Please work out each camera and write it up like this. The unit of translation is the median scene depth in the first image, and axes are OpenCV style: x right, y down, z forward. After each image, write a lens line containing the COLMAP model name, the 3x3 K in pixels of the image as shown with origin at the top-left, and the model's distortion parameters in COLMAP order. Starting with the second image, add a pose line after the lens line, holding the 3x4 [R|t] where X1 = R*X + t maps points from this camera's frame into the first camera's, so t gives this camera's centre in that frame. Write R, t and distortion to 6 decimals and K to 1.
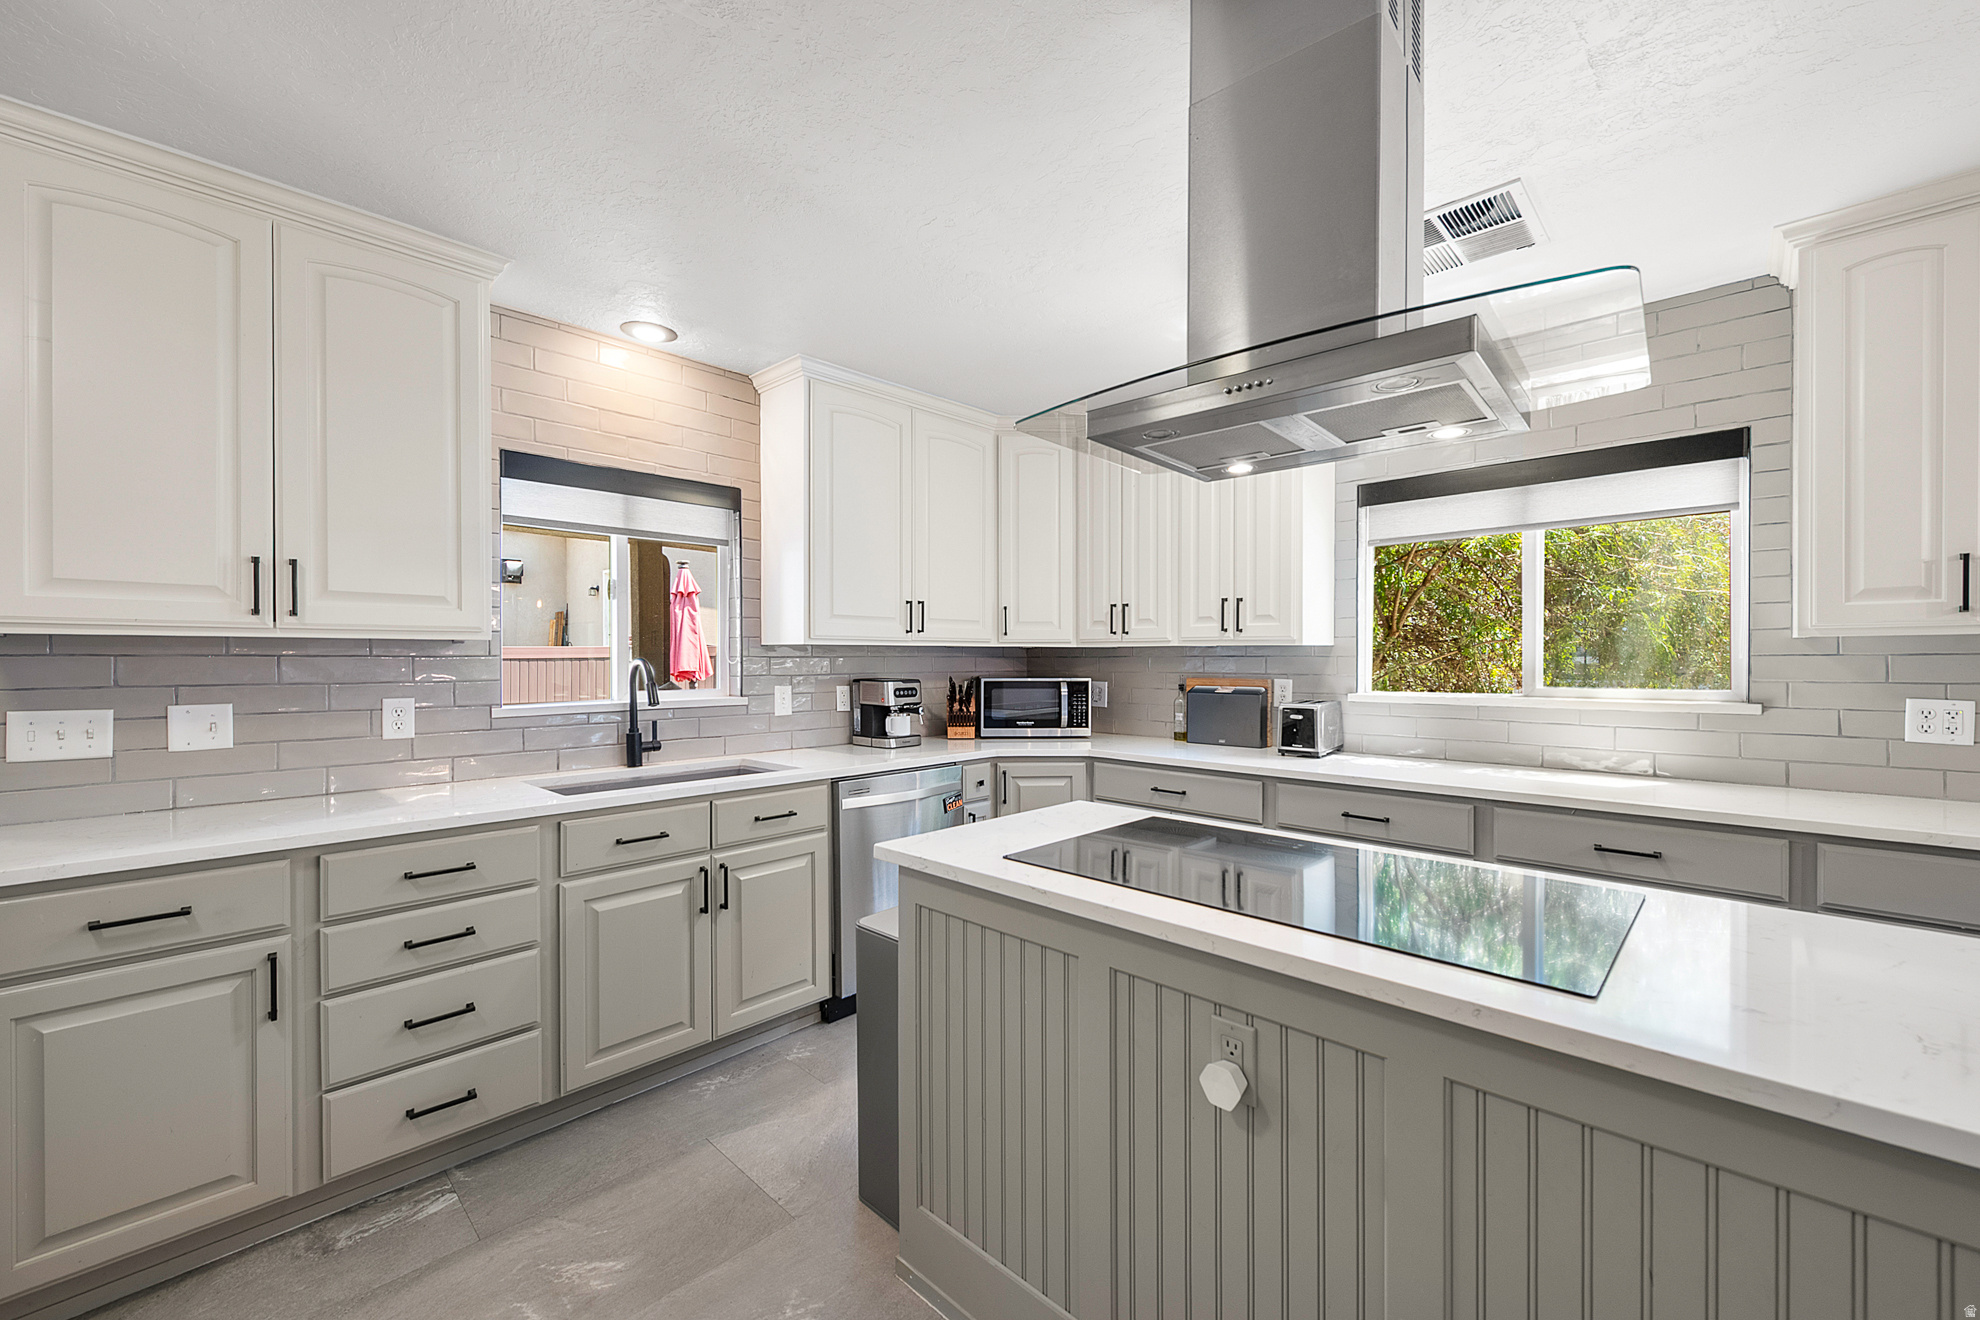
lens RADIAL K [[802.9, 0, 1001.5], [0, 802.9, 665.8], [0, 0, 1]] dist [0.001058, -0.001128]
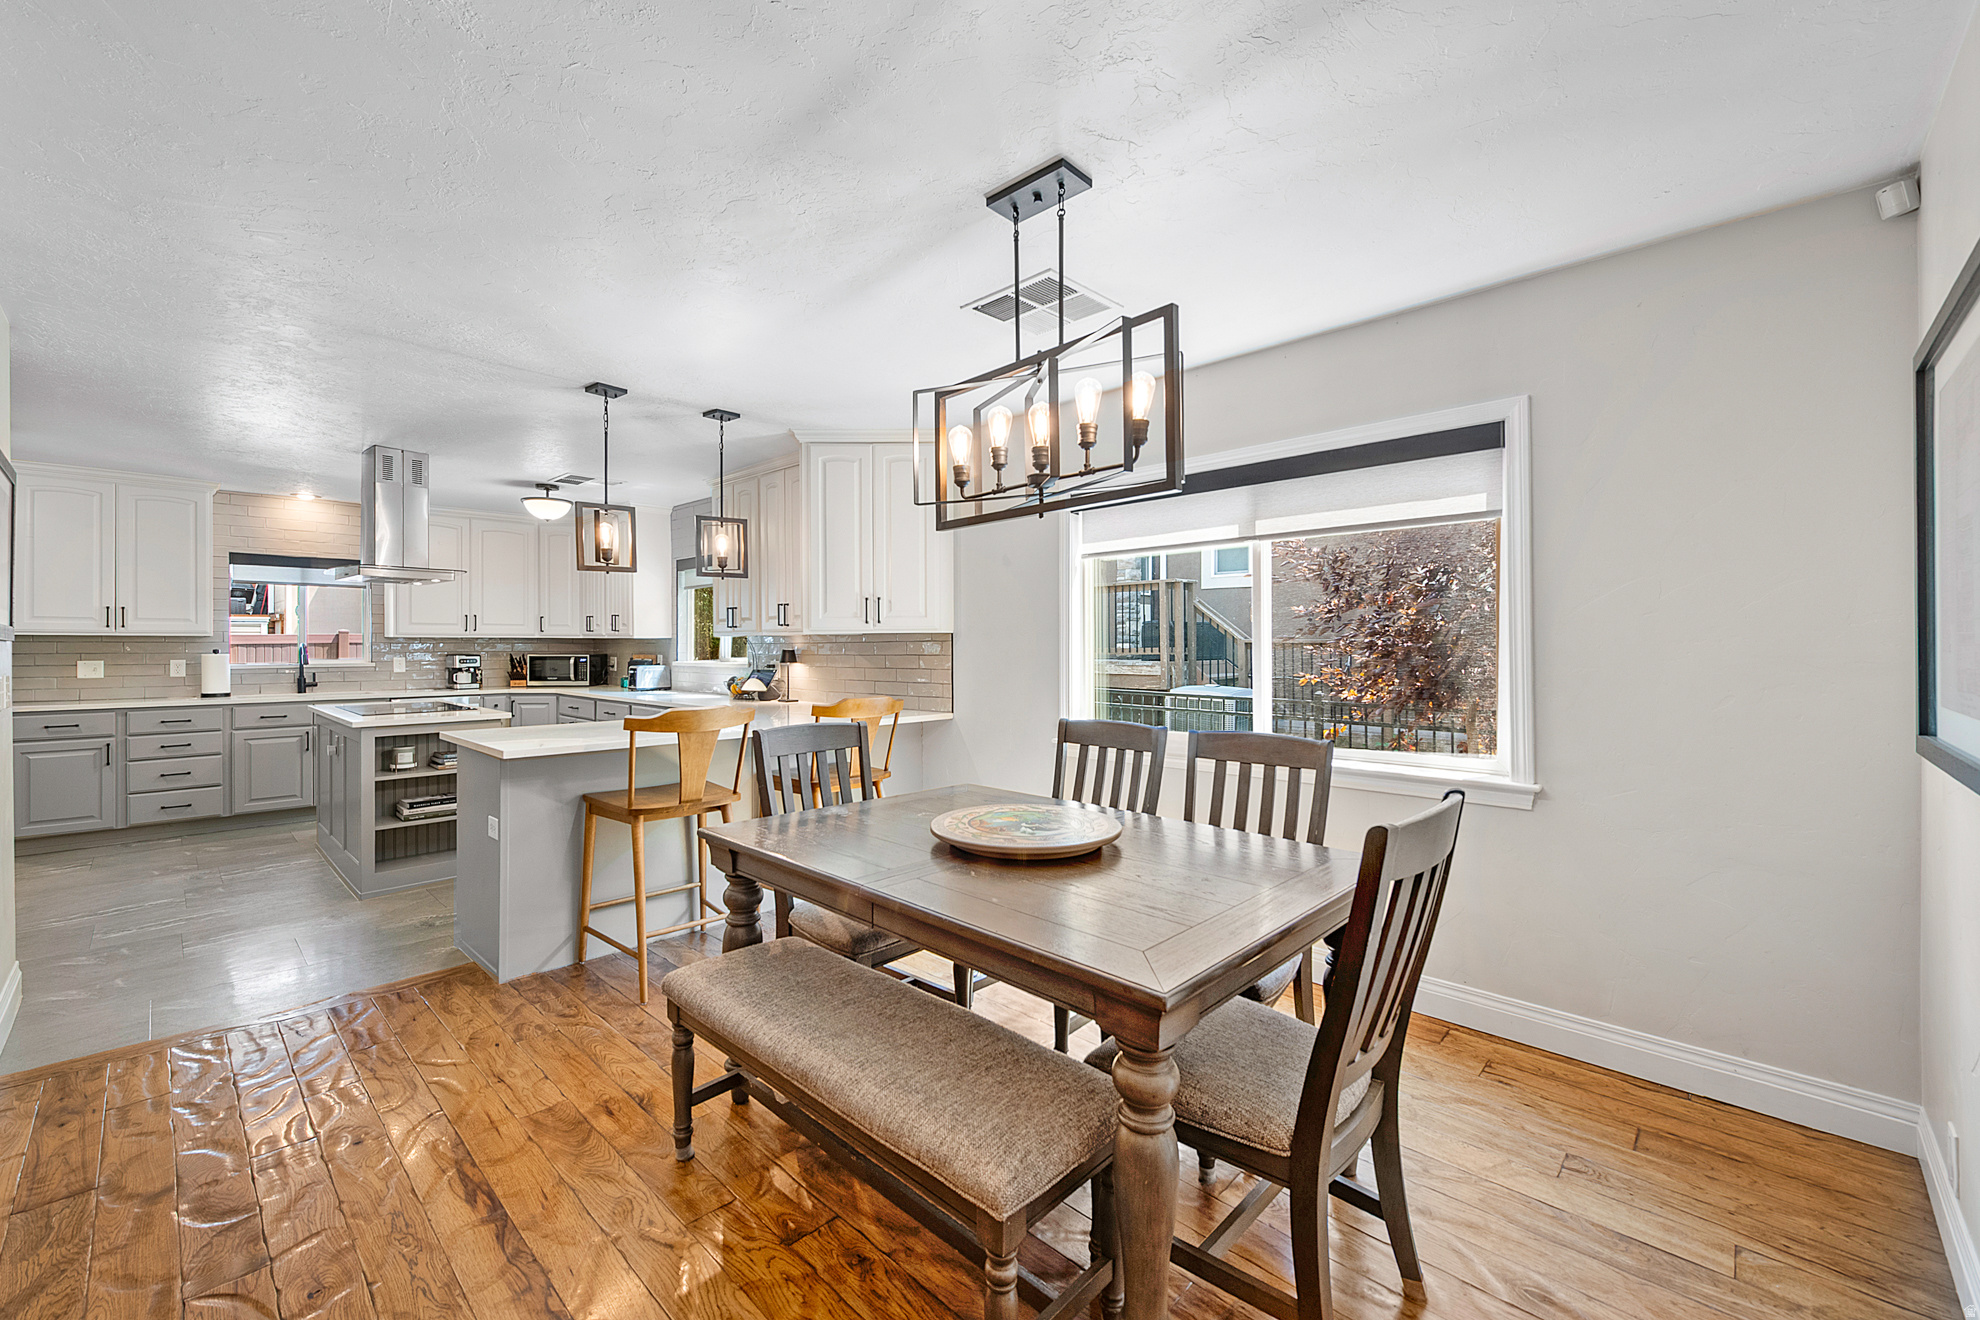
lens RADIAL K [[802.9, 0, 983.7], [0, 802.9, 648.2], [0, 0, 1]] dist [0.001058, -0.001128]
pose [[0.999994, 0.002782, 0.002081, 2.044970], [-0.002773, 0.999987, -0.004279, 0.011138], [-0.002093, 0.004274, 0.999989, -1.738912]]
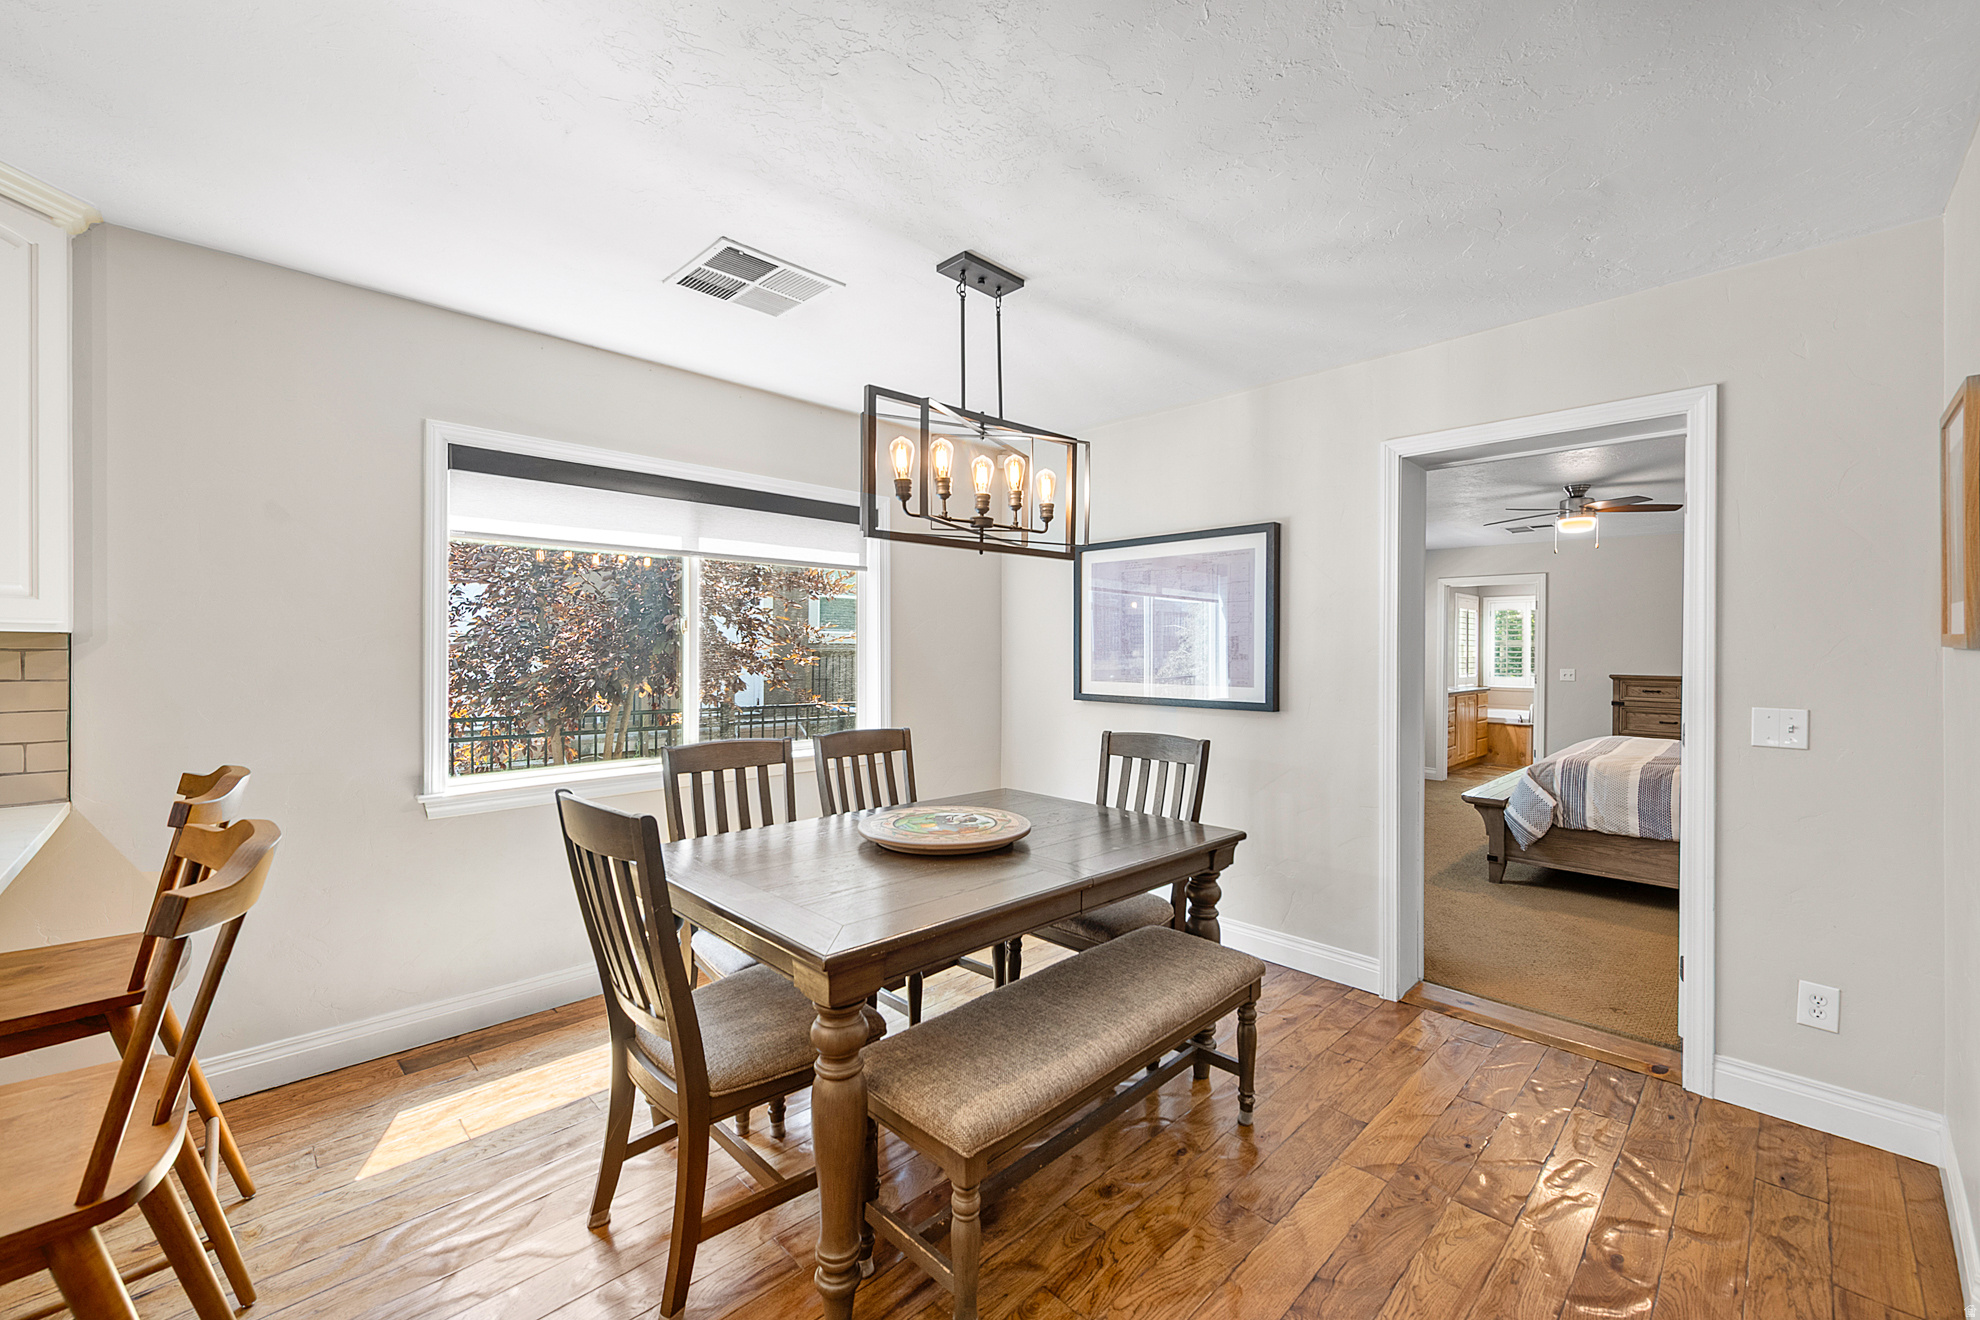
lens RADIAL K [[802.9, 0, 991.9], [0, 802.9, 658.0], [0, 0, 1]] dist [0.001058, -0.001128]
pose [[0.011574, -0.002408, 0.999930, -4.920871], [0.002684, 0.999994, 0.002377, -0.096711], [-0.999929, 0.002656, 0.011580, 4.375185]]
